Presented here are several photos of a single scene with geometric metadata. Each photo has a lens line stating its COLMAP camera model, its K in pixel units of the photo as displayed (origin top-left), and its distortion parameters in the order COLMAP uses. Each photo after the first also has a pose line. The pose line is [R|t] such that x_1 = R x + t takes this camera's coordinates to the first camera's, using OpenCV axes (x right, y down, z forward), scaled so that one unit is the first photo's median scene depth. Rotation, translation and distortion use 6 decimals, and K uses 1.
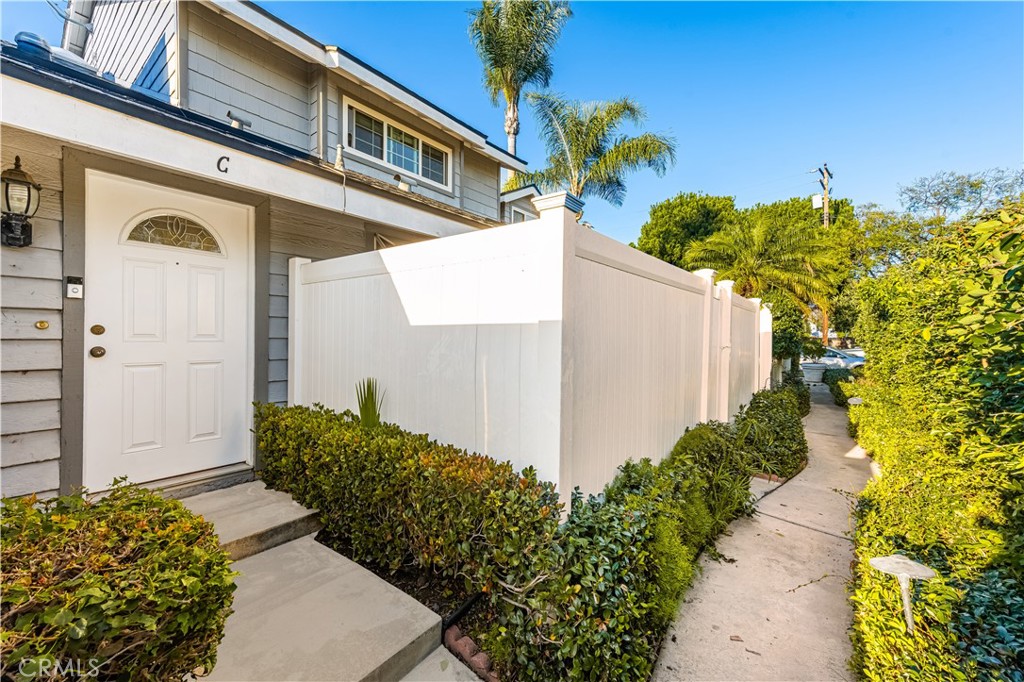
lens RADIAL K [[411.2, 0, 507.4], [0, 411.2, 342.2], [0, 0, 1]] dist [0.002392, 0.000340]
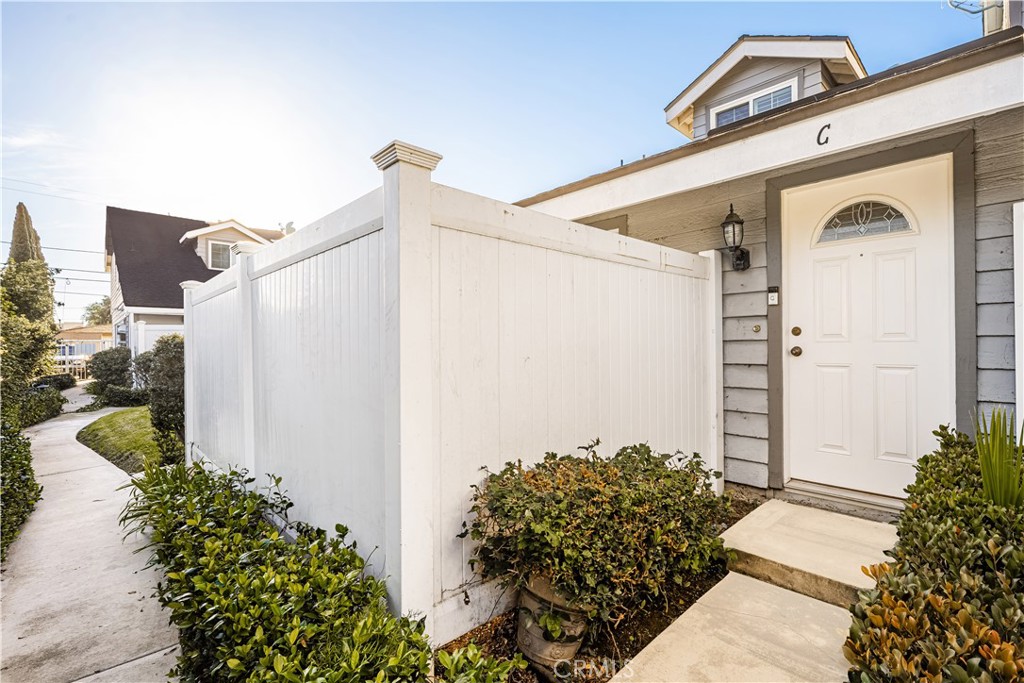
lens RADIAL K [[452.8, 0, 556.6], [0, 452.8, 340.1], [0, 0, 1]] dist [-0.001124, -0.000202]
pose [[-0.090896, -0.011659, -0.995792, 0.275161], [-0.004482, 0.999926, -0.011298, 0.010417], [0.995850, 0.003436, -0.090941, 0.481974]]
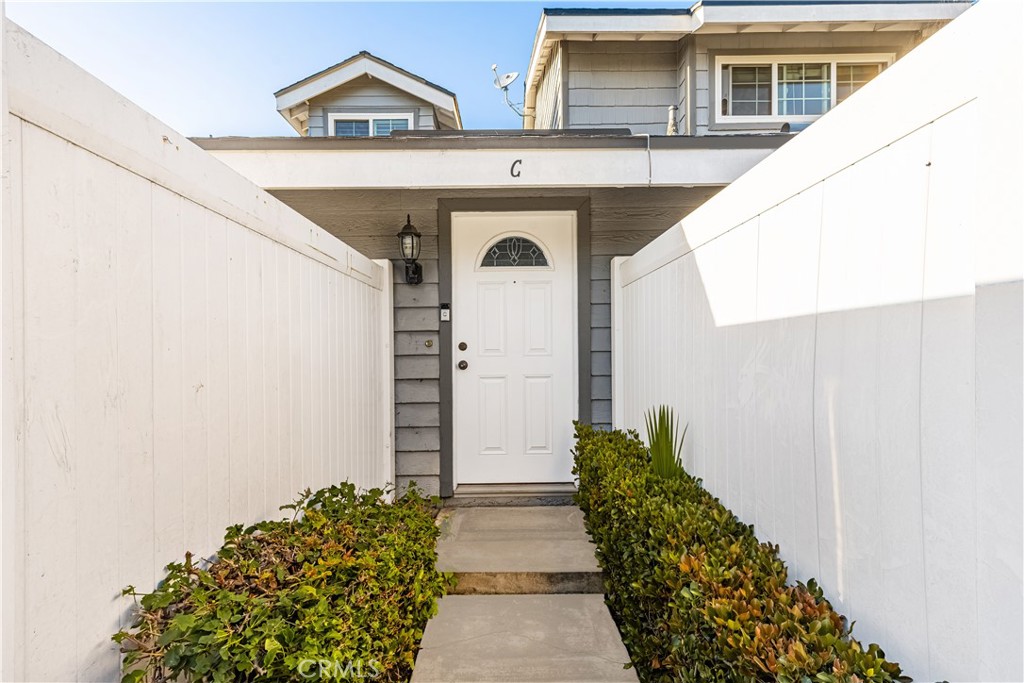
lens RADIAL K [[442.5, 0, 512.9], [0, 442.5, 353.7], [0, 0, 1]] dist [0.011631, -0.000349]
pose [[0.628018, -0.012388, -0.778100, 0.087345], [0.007098, 0.999923, -0.010191, 0.004854], [0.778166, 0.000877, 0.628058, 0.320604]]
